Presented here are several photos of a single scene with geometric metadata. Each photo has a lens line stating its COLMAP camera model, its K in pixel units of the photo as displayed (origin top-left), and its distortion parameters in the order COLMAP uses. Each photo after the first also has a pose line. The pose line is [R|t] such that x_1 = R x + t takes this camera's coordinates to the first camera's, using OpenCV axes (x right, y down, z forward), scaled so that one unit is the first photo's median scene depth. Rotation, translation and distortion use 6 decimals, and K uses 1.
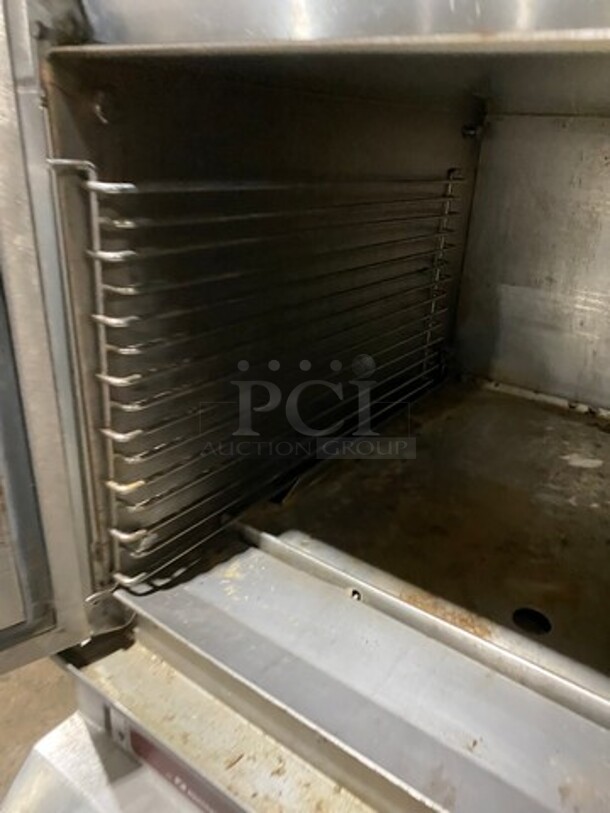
lens RADIAL K [[603.1, 0, 307.0], [0, 603.1, 412.0], [0, 0, 1]] dist [-0.045630, 0.005167]
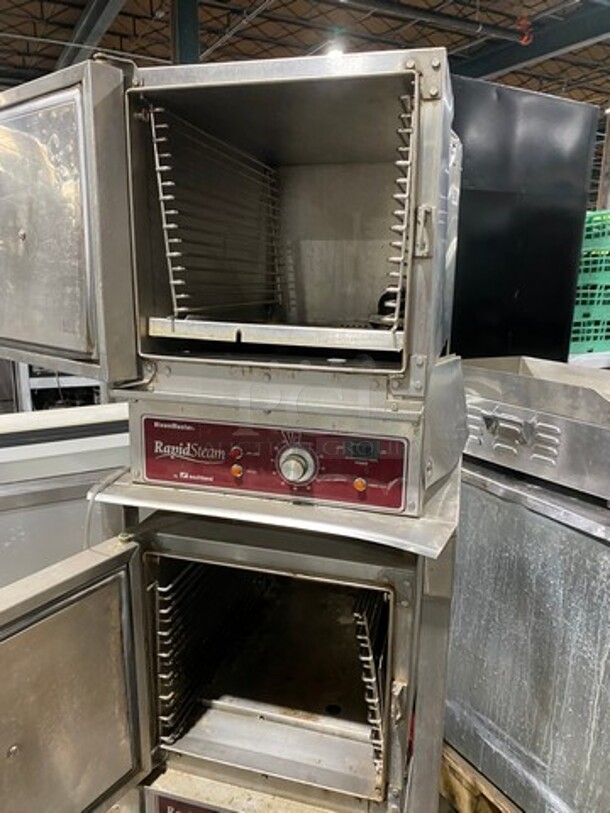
lens RADIAL K [[603.1, 0, 302.6], [0, 603.1, 403.9], [0, 0, 1]] dist [-0.045630, 0.005167]
pose [[0.933786, -0.102685, 0.342781, -0.443007], [0.167594, 0.971880, -0.165412, -0.478015], [-0.316157, 0.211907, 0.924738, -1.466719]]
